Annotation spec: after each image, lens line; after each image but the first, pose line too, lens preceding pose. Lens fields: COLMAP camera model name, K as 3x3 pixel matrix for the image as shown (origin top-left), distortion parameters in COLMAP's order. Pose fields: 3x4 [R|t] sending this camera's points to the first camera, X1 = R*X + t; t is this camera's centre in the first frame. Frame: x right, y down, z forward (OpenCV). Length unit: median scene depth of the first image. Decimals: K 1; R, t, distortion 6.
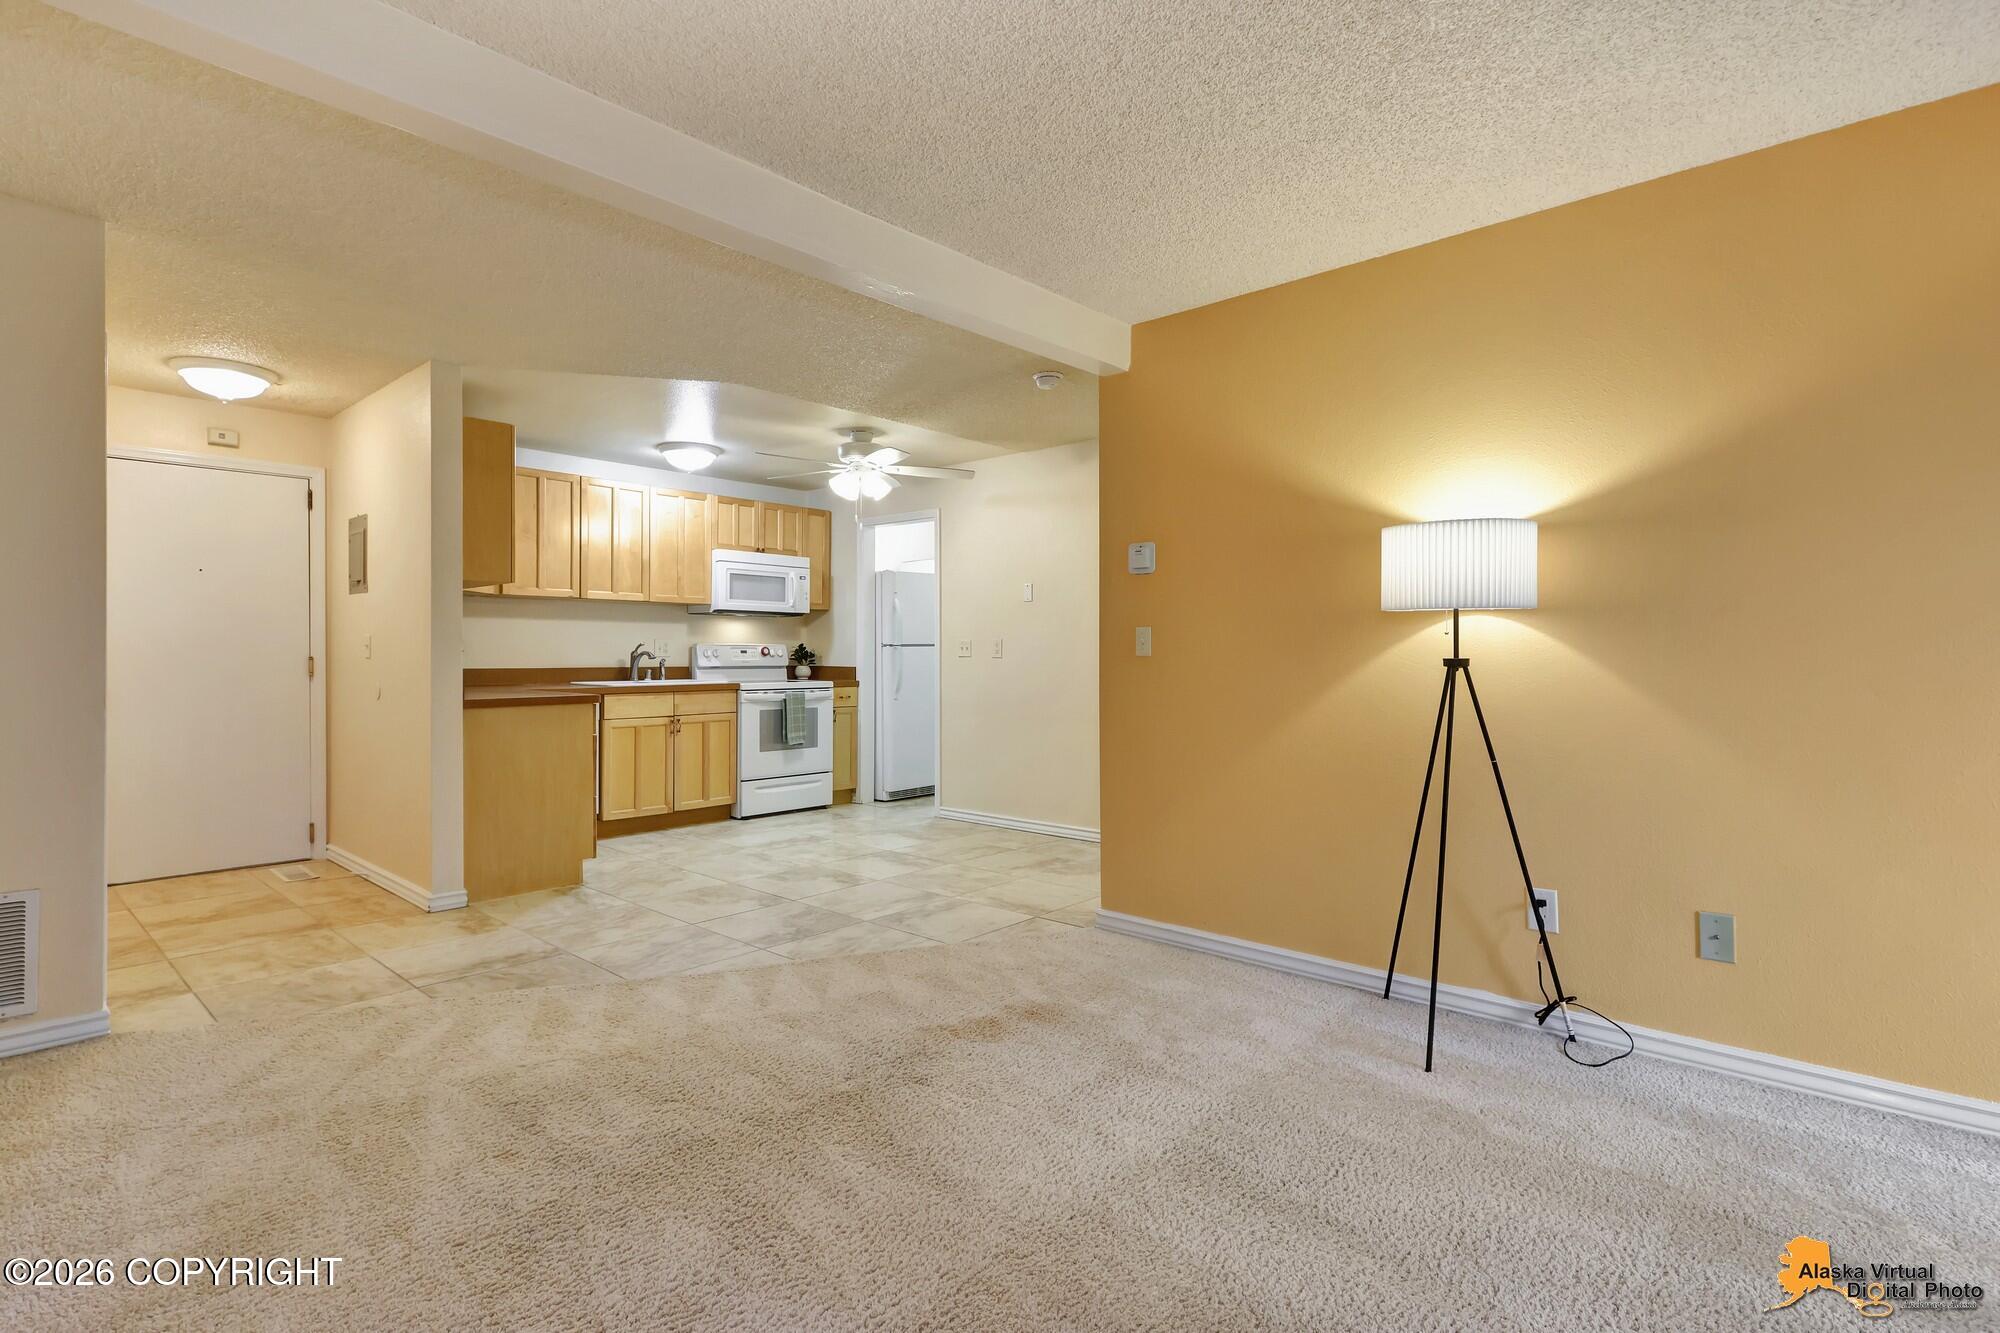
lens RADIAL K [[955.5, 0, 999.4], [0, 955.5, 645.0], [0, 0, 1]] dist [0.007355, -0.003499]
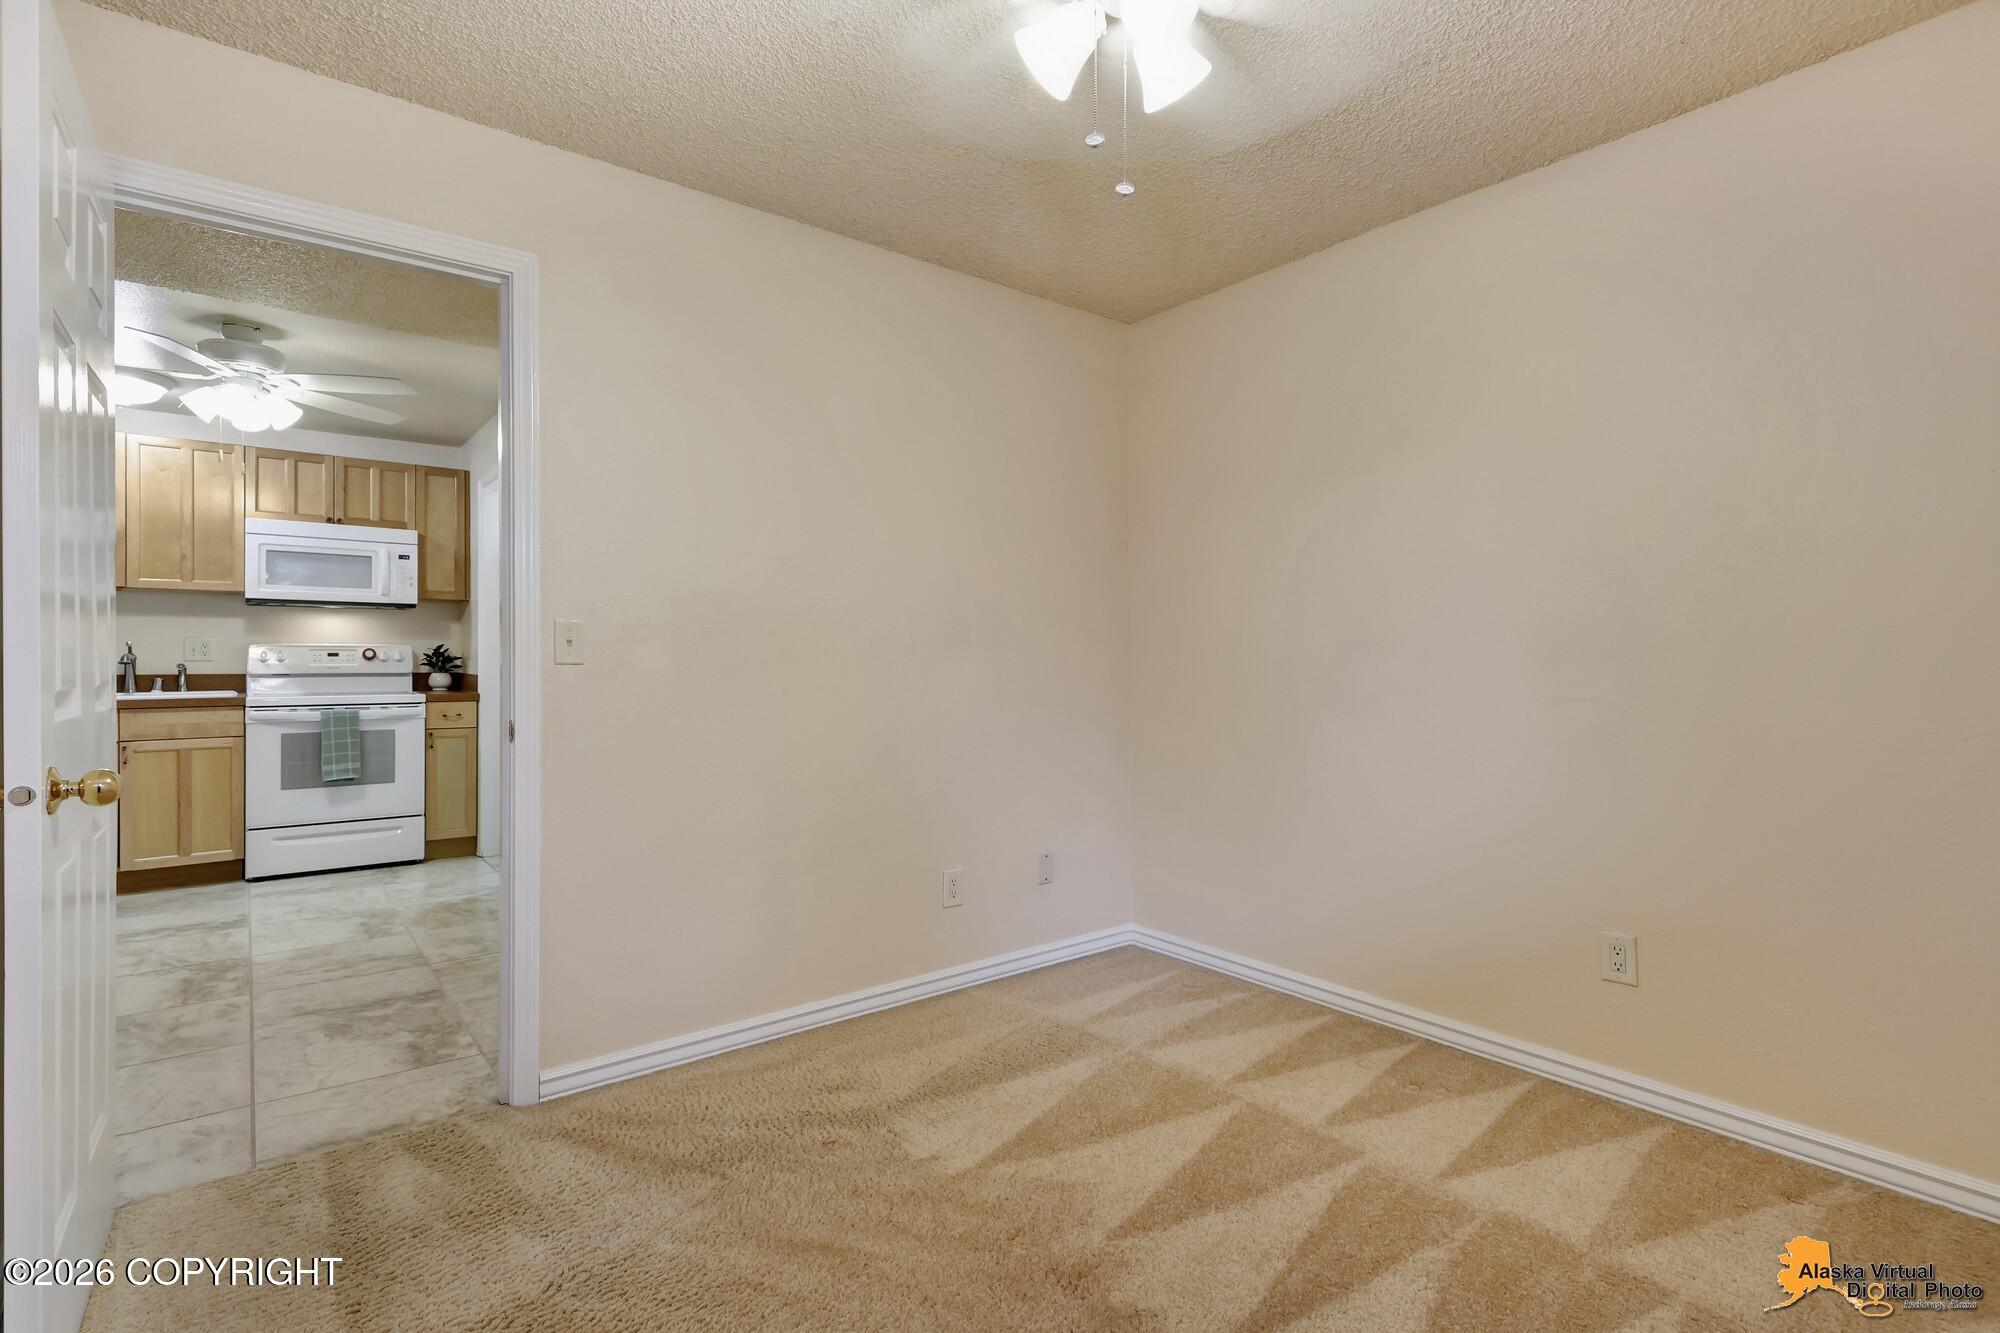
lens RADIAL K [[955.5, 0, 1005.5], [0, 955.5, 640.6], [0, 0, 1]] dist [0.007355, -0.003499]
pose [[0.986775, 0.001361, -0.162091, 0.457647], [-0.002212, 0.999985, -0.005069, -0.001553], [0.162081, 0.005361, 0.986763, 0.386580]]
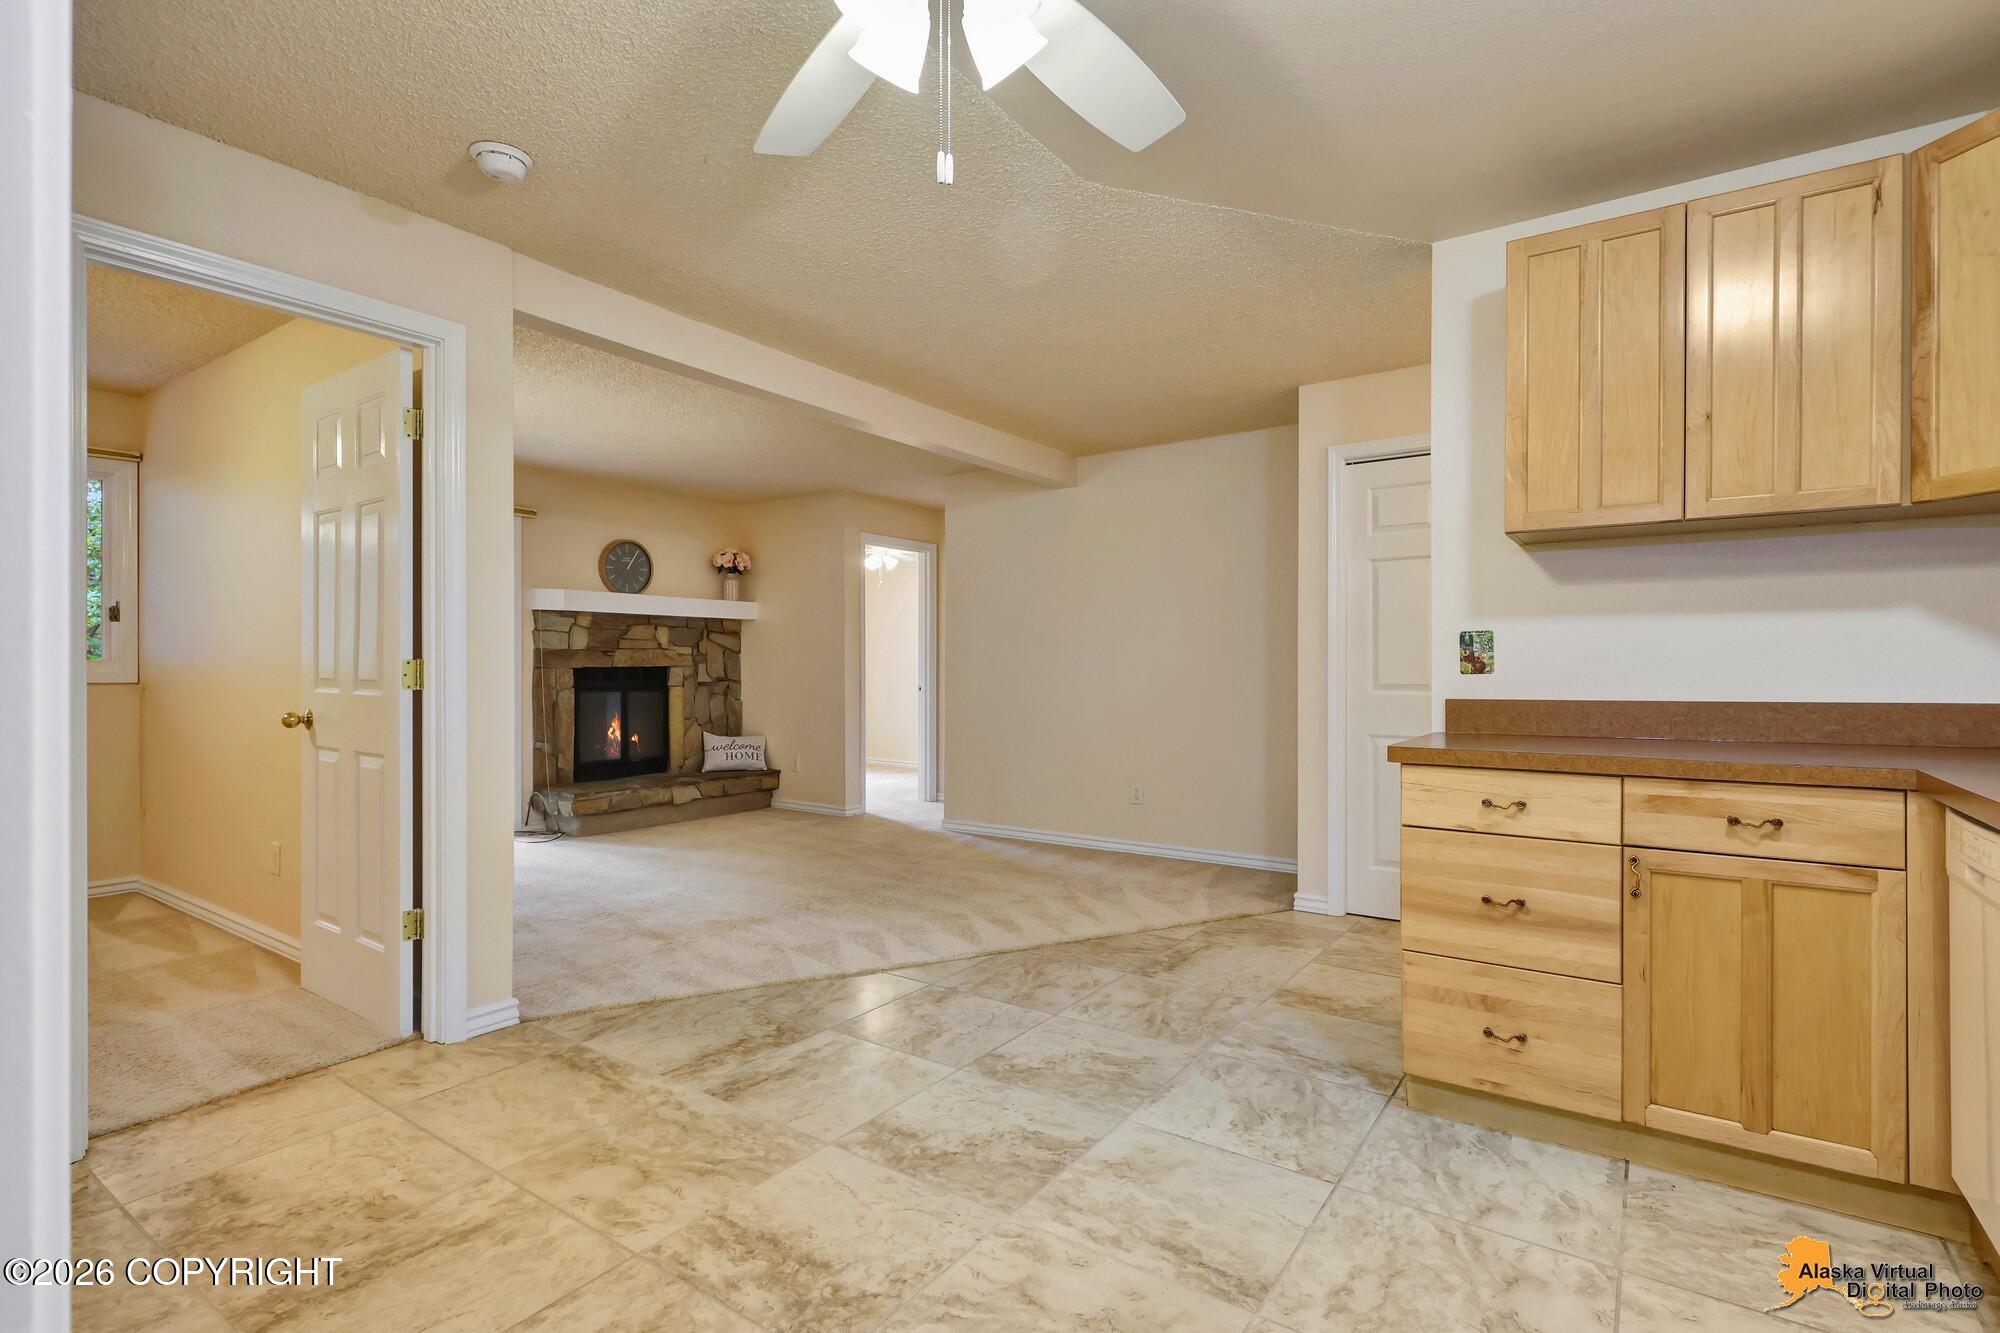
lens RADIAL K [[955.5, 0, 1000.2], [0, 955.5, 667.5], [0, 0, 1]] dist [0.007355, -0.003499]
pose [[-0.991573, 0.003986, -0.129485, -0.117438], [0.004891, 0.999966, -0.006671, 0.010067], [0.129454, -0.007248, -0.991559, 1.161594]]
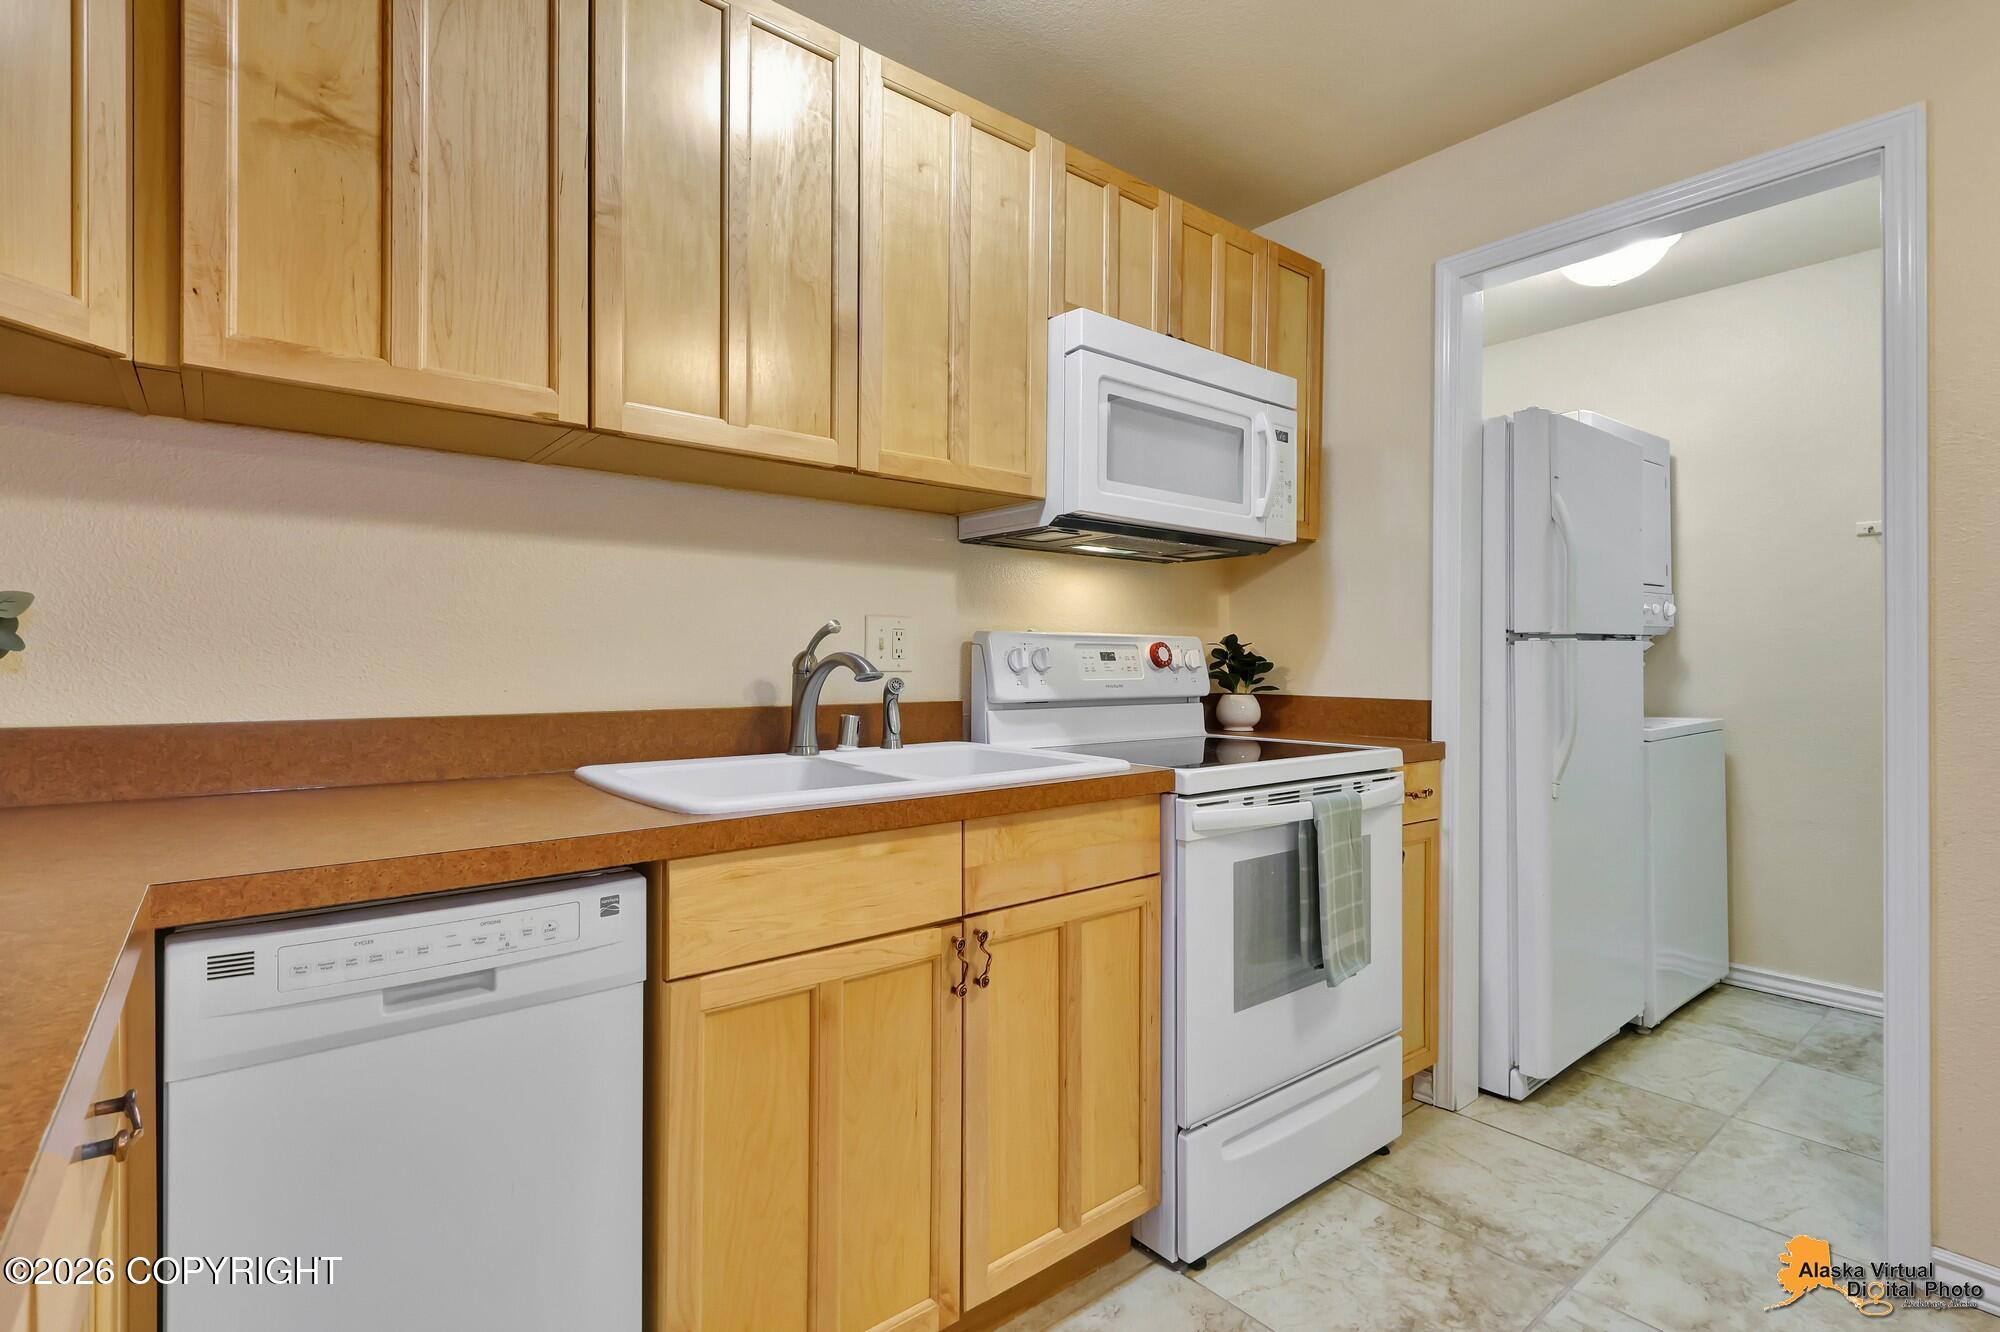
lens RADIAL K [[955.5, 0, 1013.6], [0, 955.5, 644.3], [0, 0, 1]] dist [0.007355, -0.003499]
pose [[0.990608, -0.000131, -0.136735, -0.298487], [-0.001362, 0.999940, -0.010825, 0.007901], [0.136728, 0.010910, 0.990549, 0.771309]]
